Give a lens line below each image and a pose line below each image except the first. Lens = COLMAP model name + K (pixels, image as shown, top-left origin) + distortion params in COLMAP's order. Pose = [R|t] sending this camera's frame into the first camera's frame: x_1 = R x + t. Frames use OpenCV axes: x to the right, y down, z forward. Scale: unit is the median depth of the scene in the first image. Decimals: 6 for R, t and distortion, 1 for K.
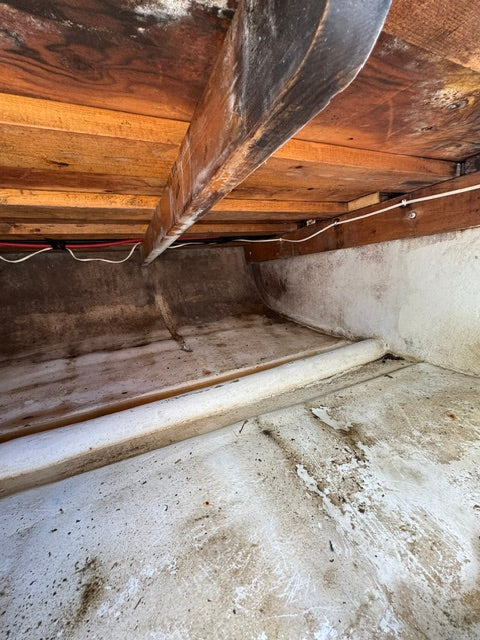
lens RADIAL K [[259.7, 0, 241.0], [0, 259.7, 320.6], [0, 0, 1]] dist [-0.003449, 0.000325]
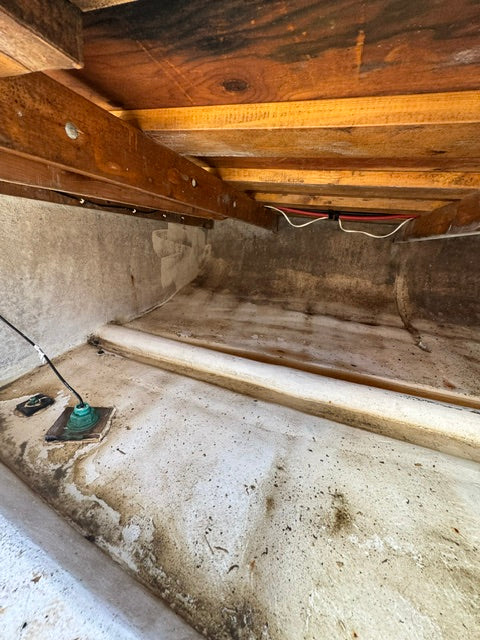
lens RADIAL K [[259.7, 0, 241.0], [0, 259.7, 320.6], [0, 0, 1]] dist [-0.003449, 0.000325]
pose [[0.699381, 0.340635, -0.628358, -0.148221], [-0.264395, 0.940067, 0.215334, -0.001944], [0.664049, 0.015534, 0.747528, -0.097627]]
